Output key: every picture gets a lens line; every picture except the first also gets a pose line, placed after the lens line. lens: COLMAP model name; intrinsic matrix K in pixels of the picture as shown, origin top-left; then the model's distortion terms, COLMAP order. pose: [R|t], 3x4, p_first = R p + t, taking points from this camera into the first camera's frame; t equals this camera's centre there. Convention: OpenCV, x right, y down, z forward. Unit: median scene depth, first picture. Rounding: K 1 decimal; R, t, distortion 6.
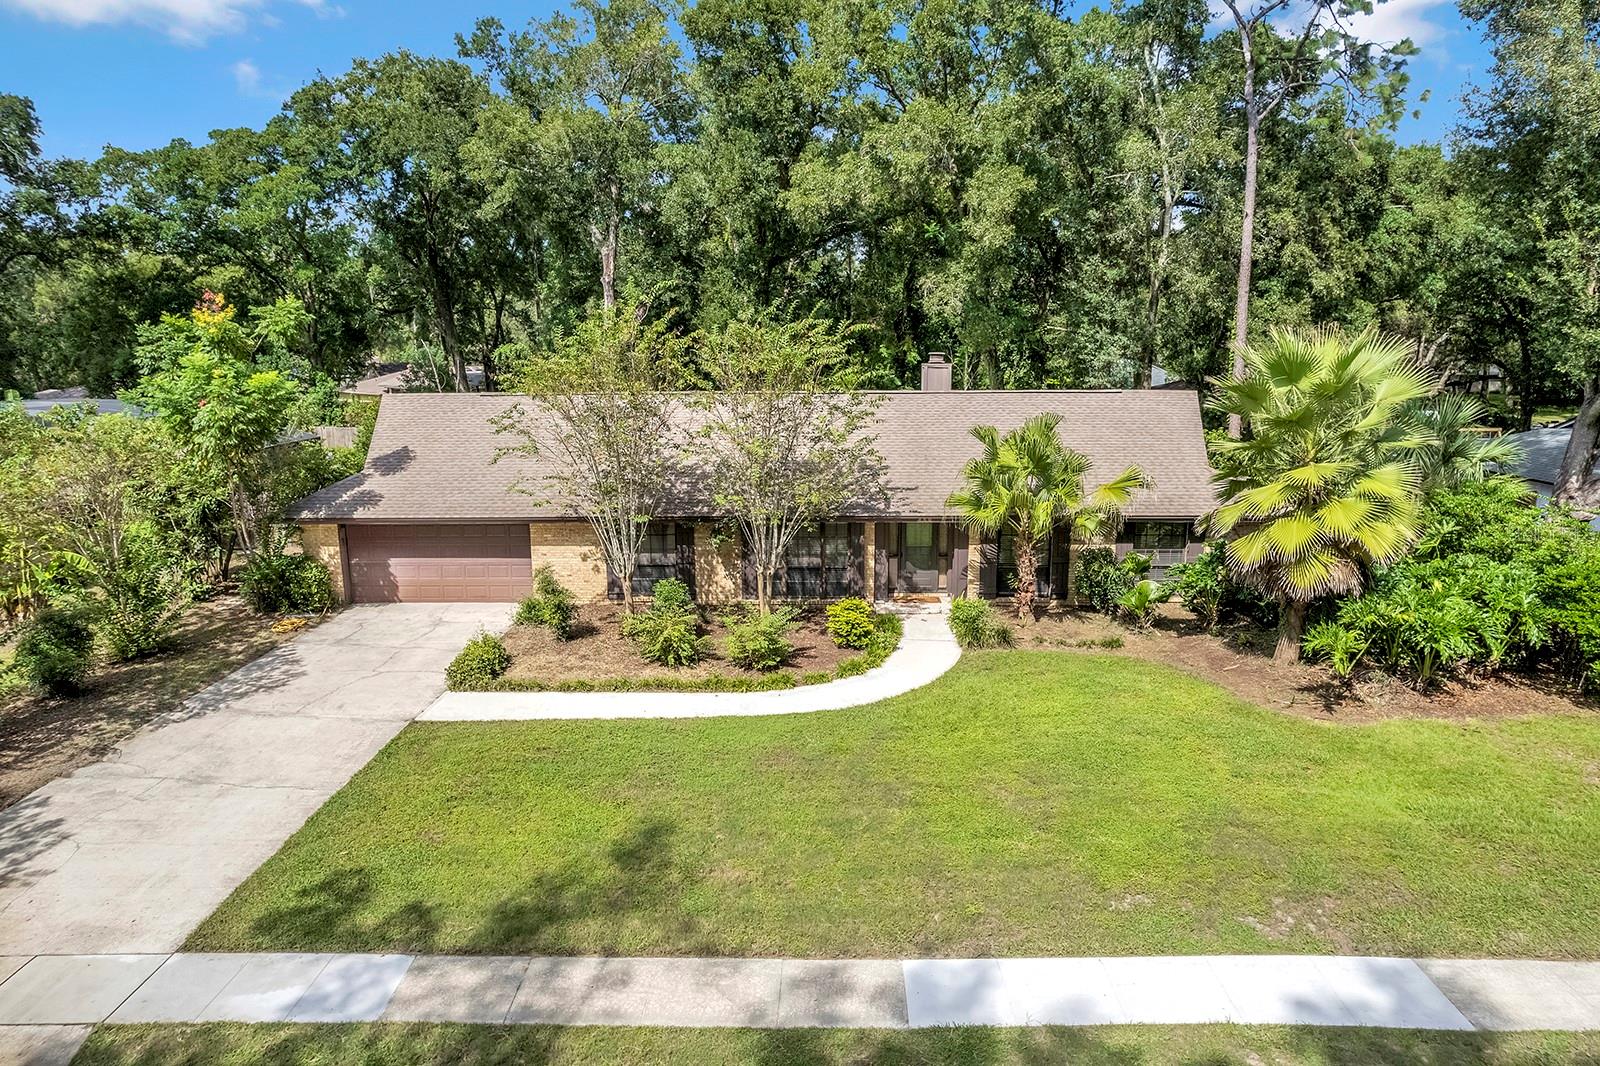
lens RADIAL K [[1025.4, 0, 796.2], [0, 1025.4, 553.2], [0, 0, 1]] dist [-0.091933, 0.087268]
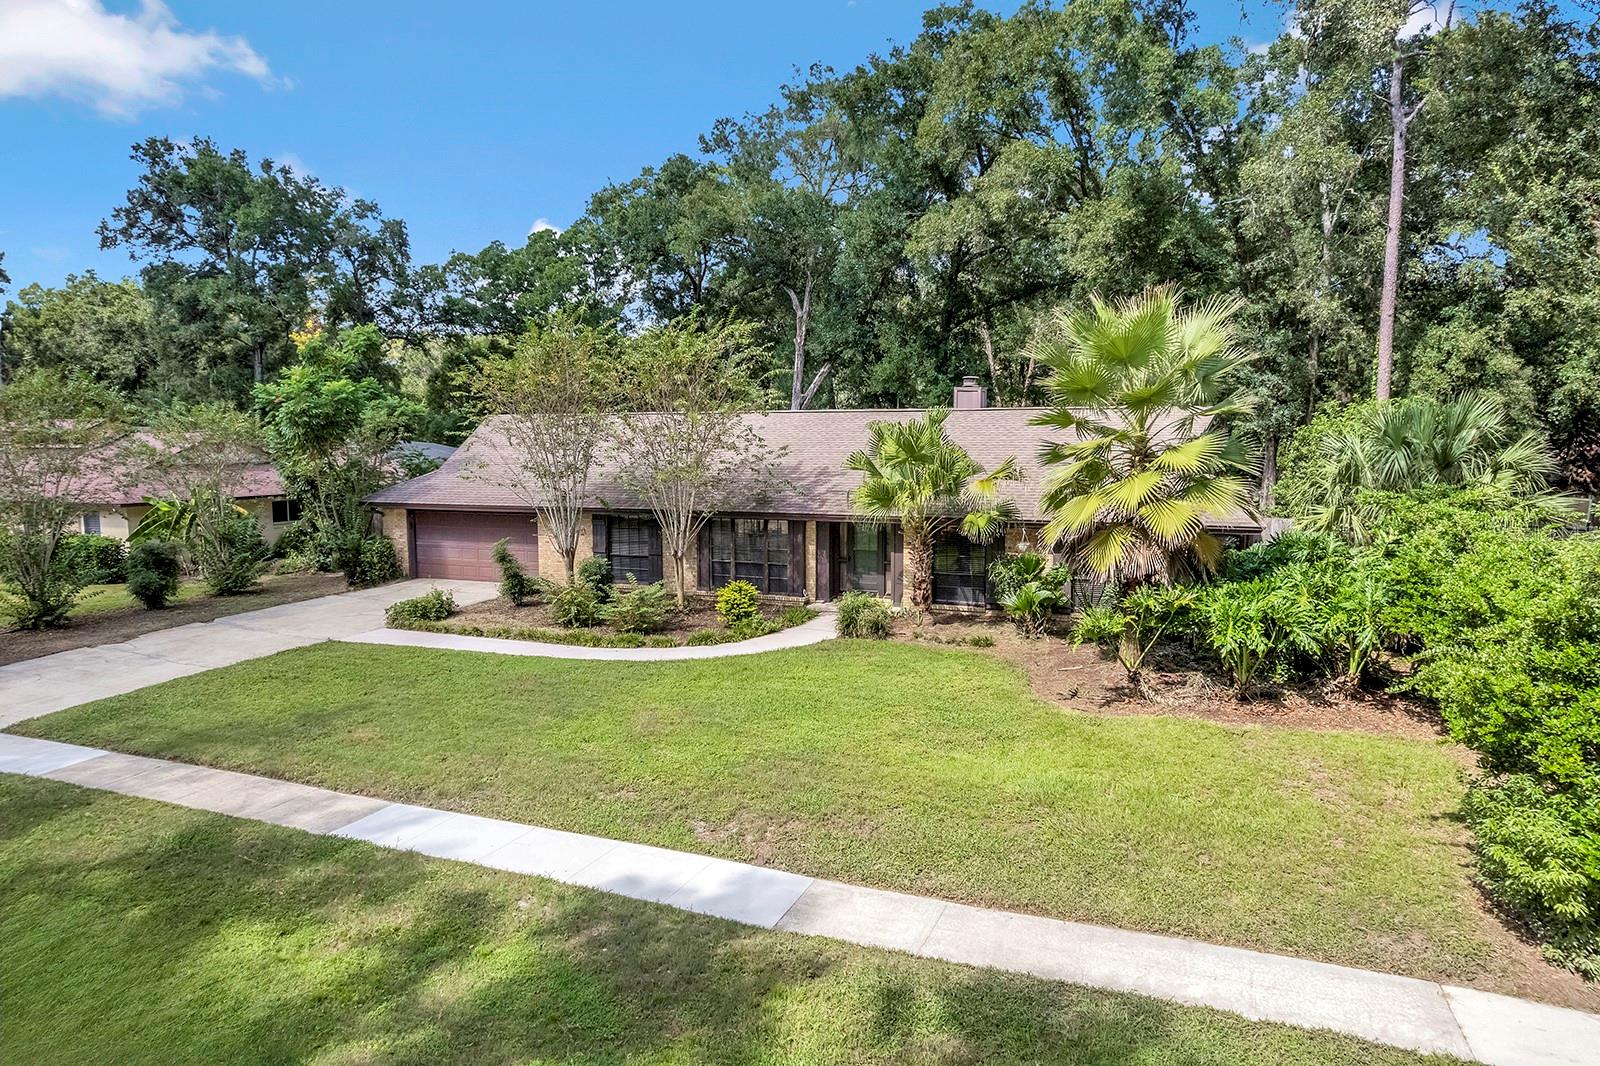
lens RADIAL K [[1025.4, 0, 796.2], [0, 1025.4, 553.2], [0, 0, 1]] dist [-0.091933, 0.087268]
pose [[0.930817, 0.043707, -0.362863, 0.474928], [-0.077553, 0.993835, -0.079231, 0.091490], [0.357164, 0.101890, 0.928468, 0.040469]]
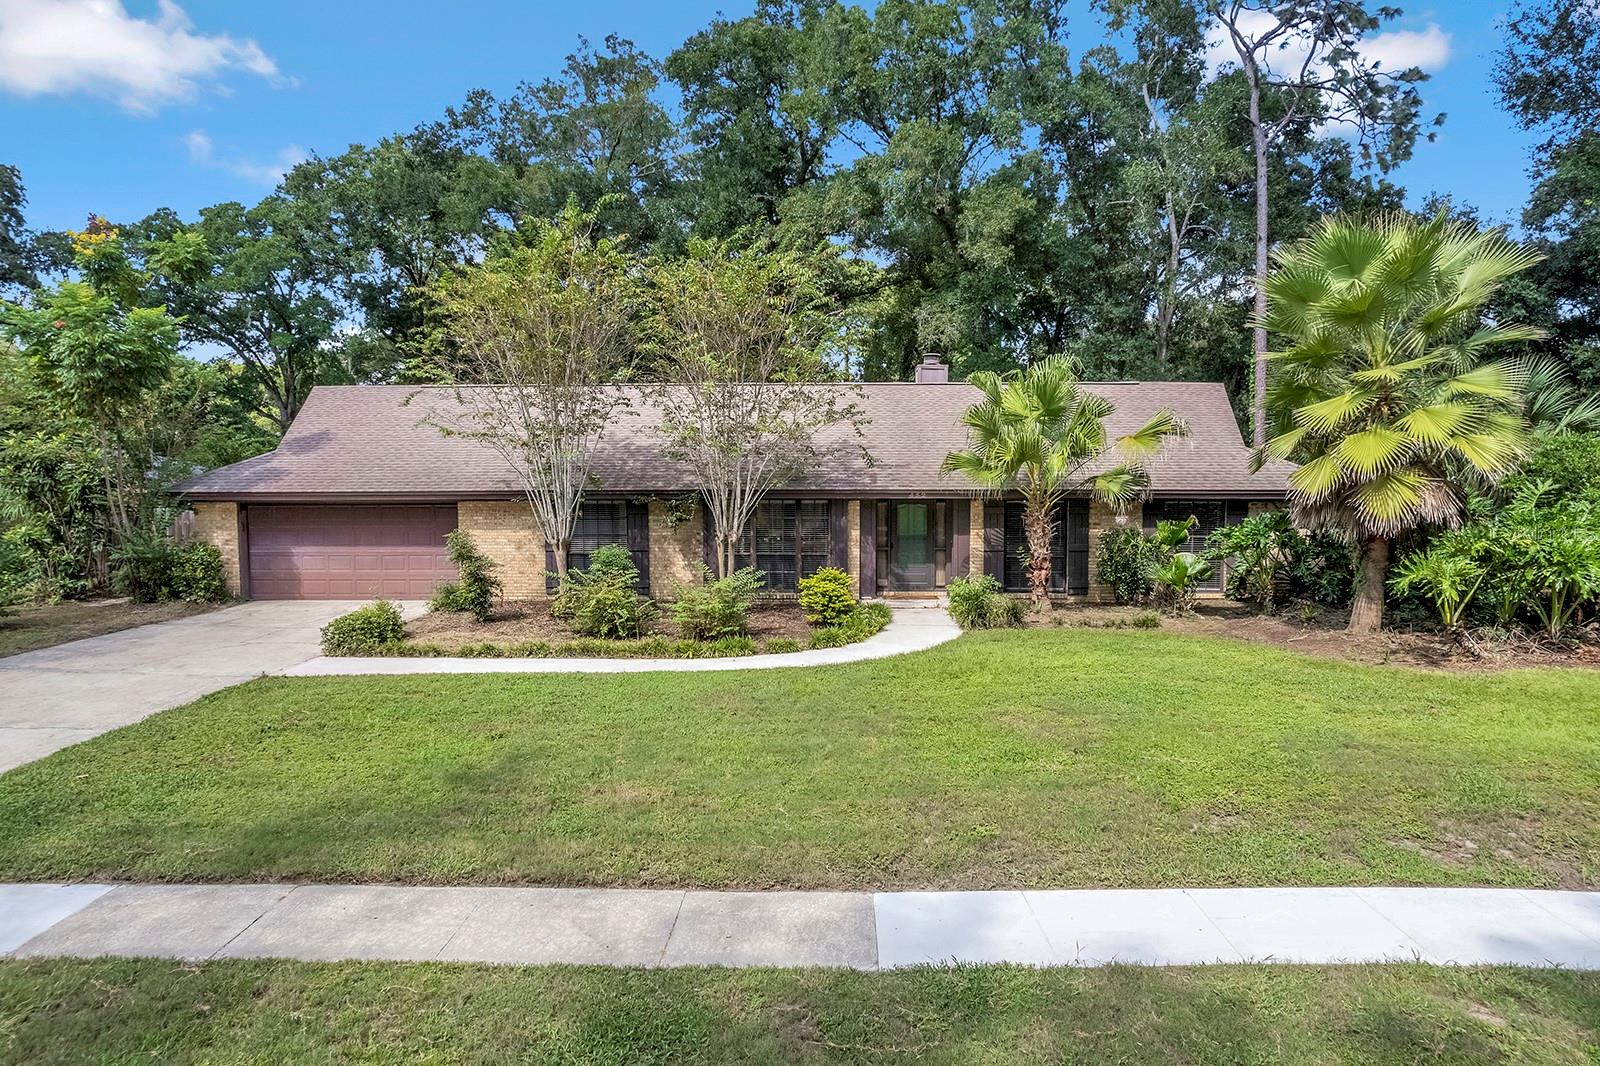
lens RADIAL K [[1025.4, 0, 796.2], [0, 1025.4, 553.2], [0, 0, 1]] dist [-0.091933, 0.087268]
pose [[0.999986, 0.003775, -0.003677, 0.029792], [-0.004254, 0.990086, -0.140398, 0.144067], [0.003111, 0.140412, 0.990088, 0.173801]]
